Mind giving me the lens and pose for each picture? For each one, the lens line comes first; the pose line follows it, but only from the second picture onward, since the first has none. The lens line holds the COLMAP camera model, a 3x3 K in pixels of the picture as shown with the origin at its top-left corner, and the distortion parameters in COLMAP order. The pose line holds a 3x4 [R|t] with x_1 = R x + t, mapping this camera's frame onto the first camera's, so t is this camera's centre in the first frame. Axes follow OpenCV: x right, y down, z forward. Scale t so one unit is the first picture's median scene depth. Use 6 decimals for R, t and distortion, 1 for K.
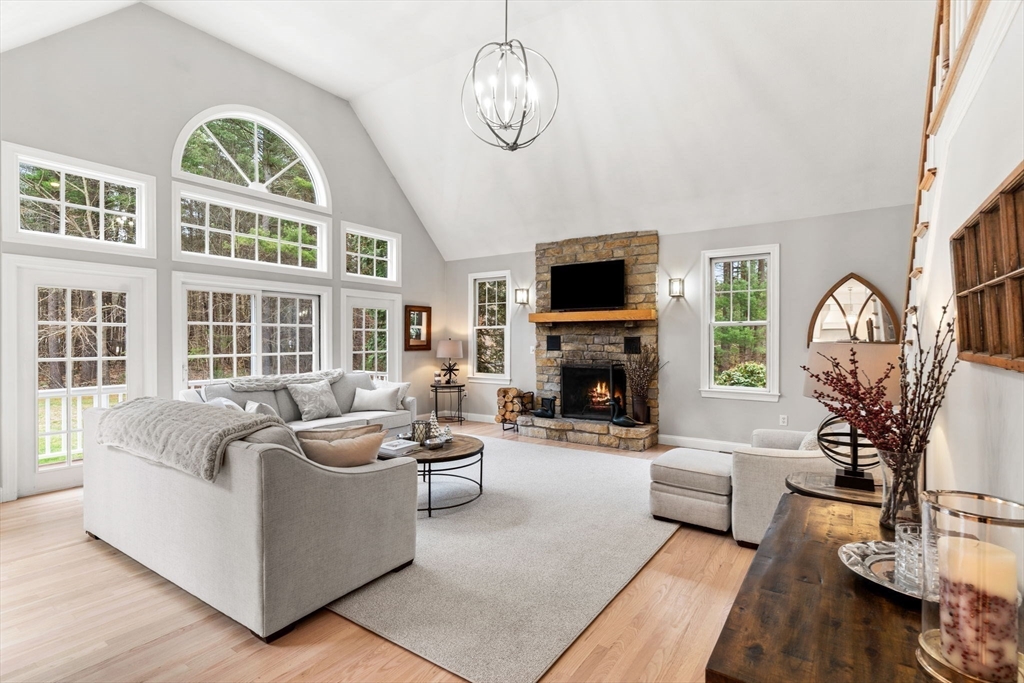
lens RADIAL K [[489.8, 0, 508.2], [0, 489.8, 345.8], [0, 0, 1]] dist [0.000164, -0.000068]
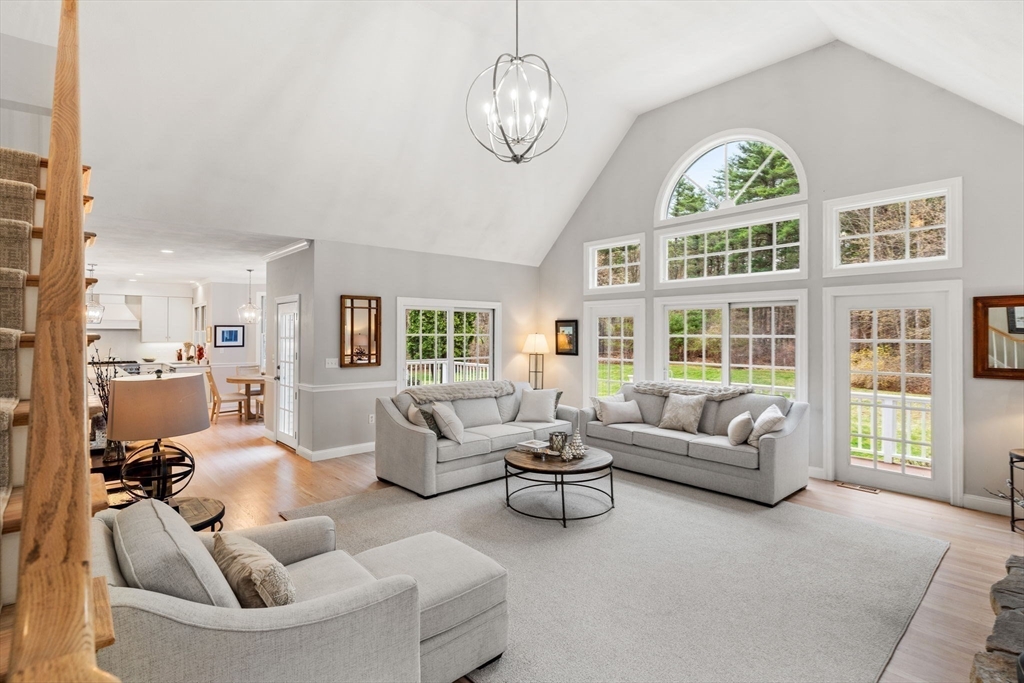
lens RADIAL K [[493.6, 0, 505.7], [0, 493.6, 332.9], [0, 0, 1]] dist [0.001643, -0.000323]
pose [[-0.232424, -0.038550, -0.971850, 0.623561], [-0.040347, 0.998736, -0.029967, -0.002137], [0.971777, 0.032247, -0.233686, 0.820917]]
